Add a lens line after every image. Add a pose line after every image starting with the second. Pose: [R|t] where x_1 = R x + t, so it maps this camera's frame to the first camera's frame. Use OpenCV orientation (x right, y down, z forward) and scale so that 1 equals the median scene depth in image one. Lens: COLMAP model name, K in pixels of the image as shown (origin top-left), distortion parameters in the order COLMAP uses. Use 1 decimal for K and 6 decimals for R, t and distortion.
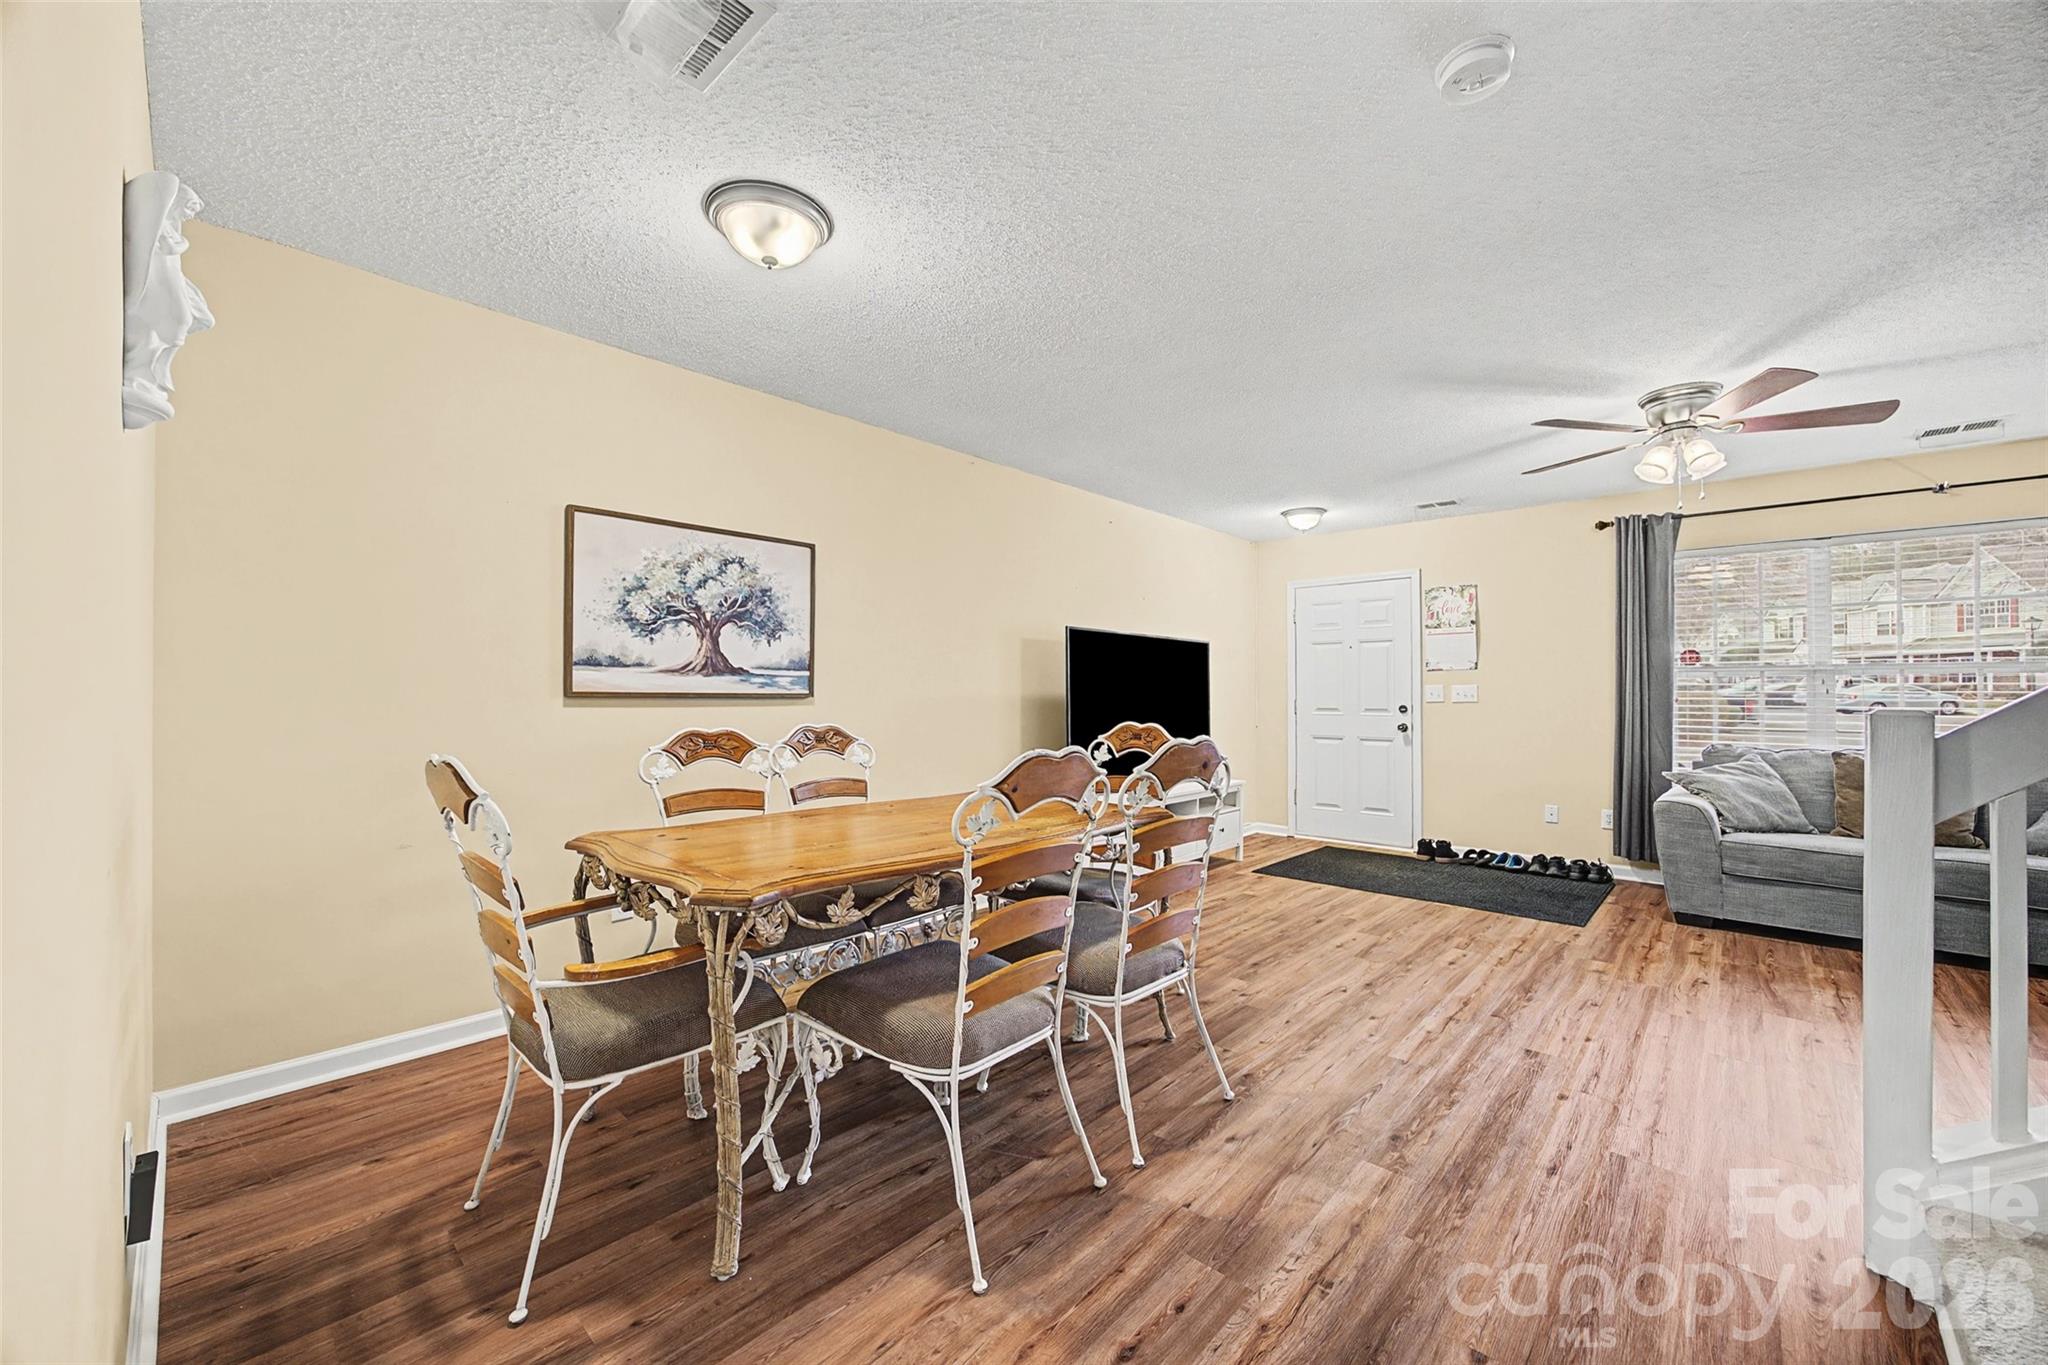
lens RADIAL K [[789.8, 0, 1030.6], [0, 789.8, 679.9], [0, 0, 1]] dist [-0.010035, 0.001083]
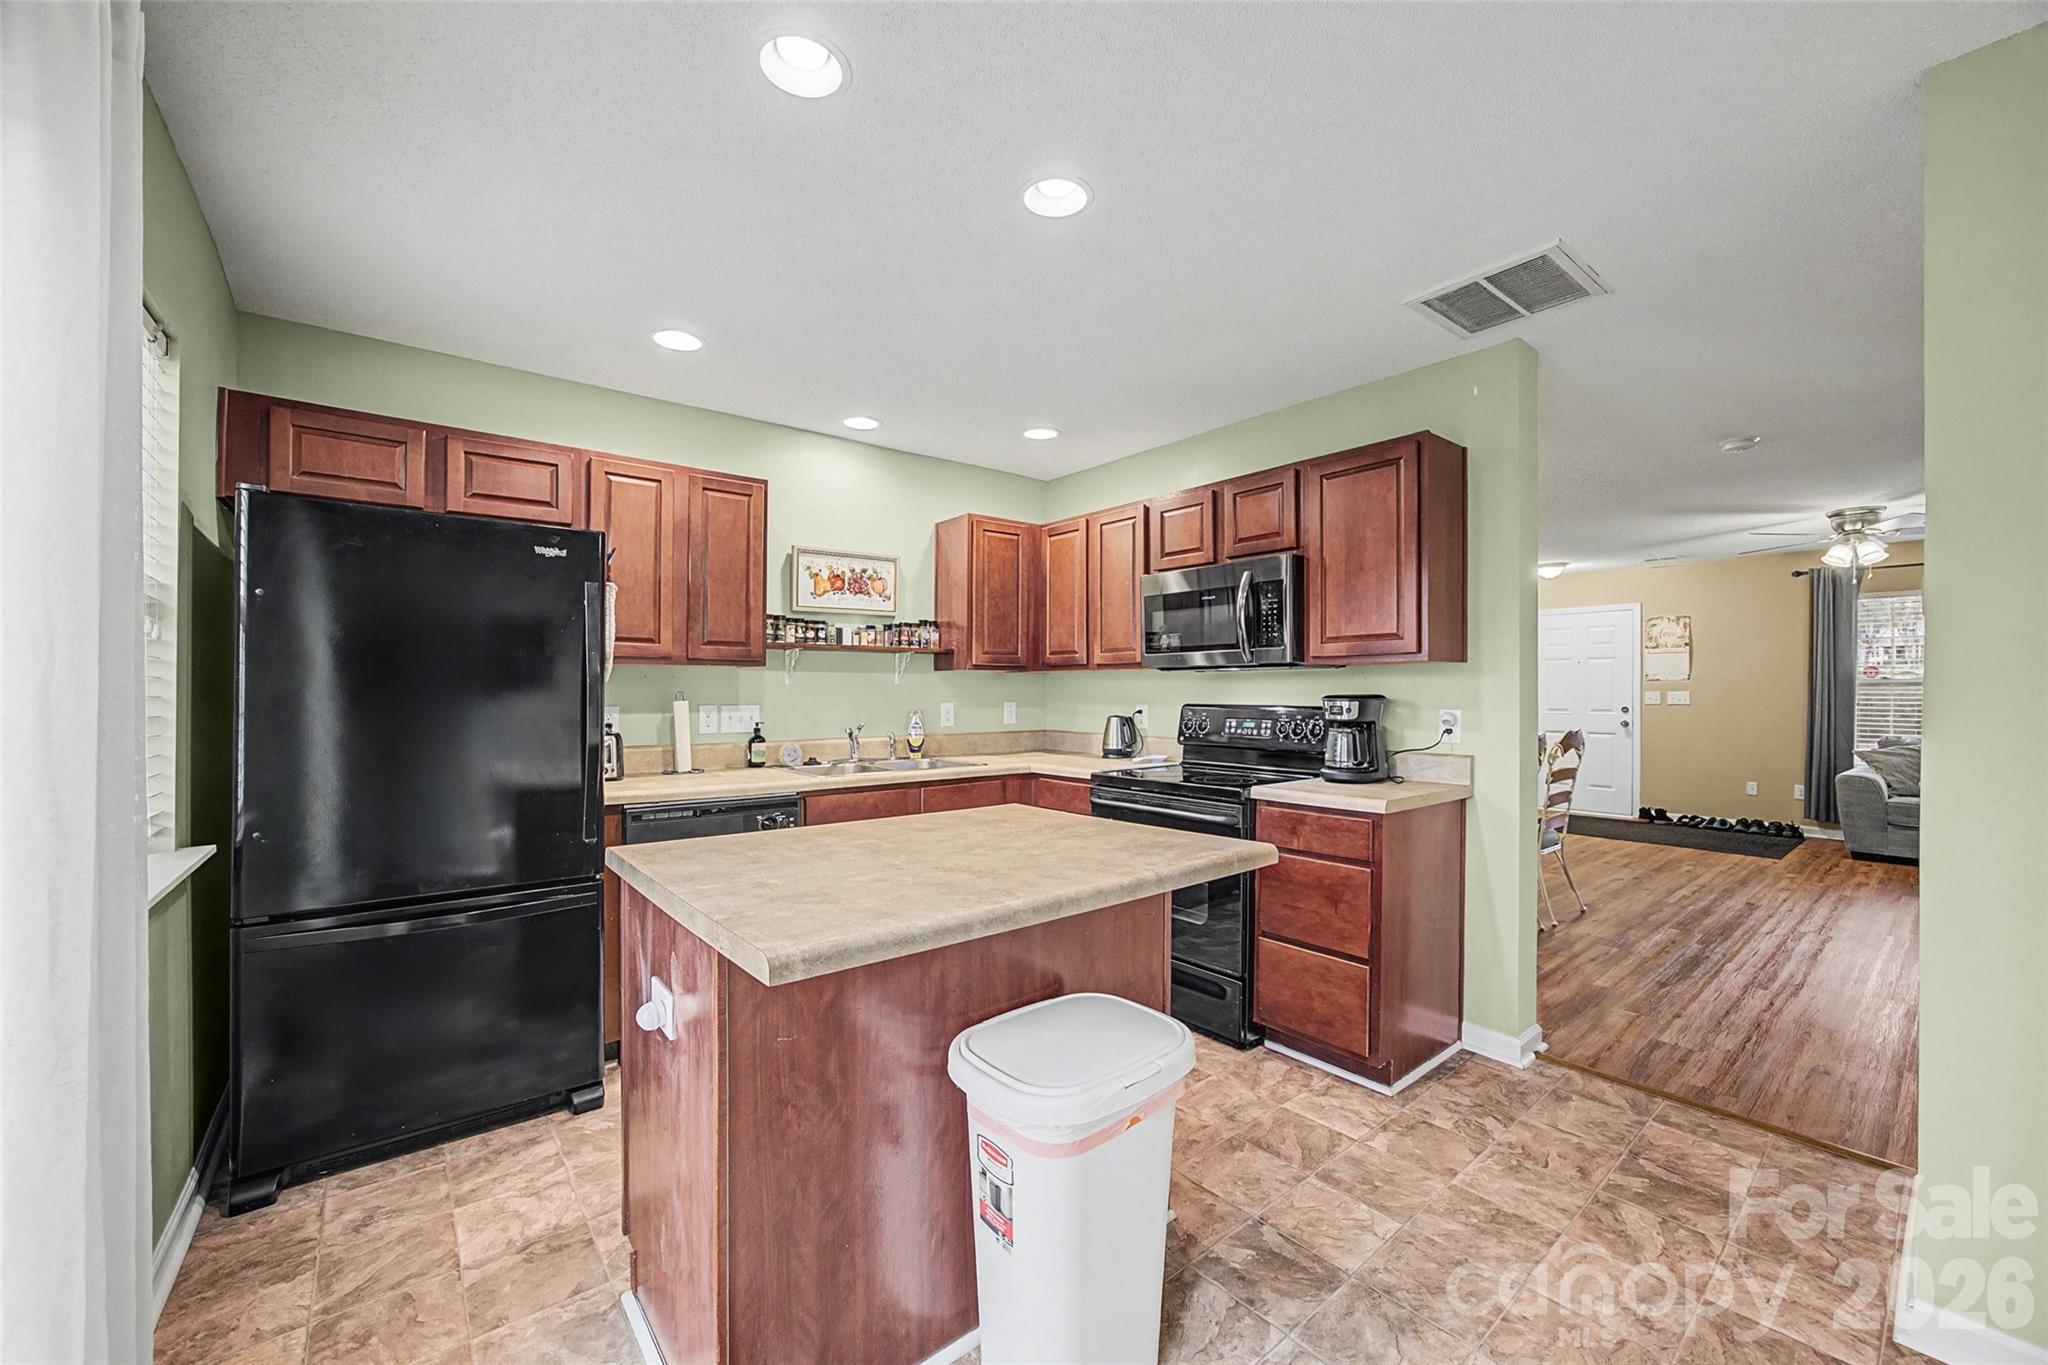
lens RADIAL K [[789.8, 0, 1021.1], [0, 789.8, 690.0], [0, 0, 1]] dist [-0.010035, 0.001083]
pose [[0.988411, -0.003711, -0.151753, -0.446863], [0.006989, 0.999754, 0.021072, -0.042210], [0.151638, -0.021889, 0.988194, -0.615817]]
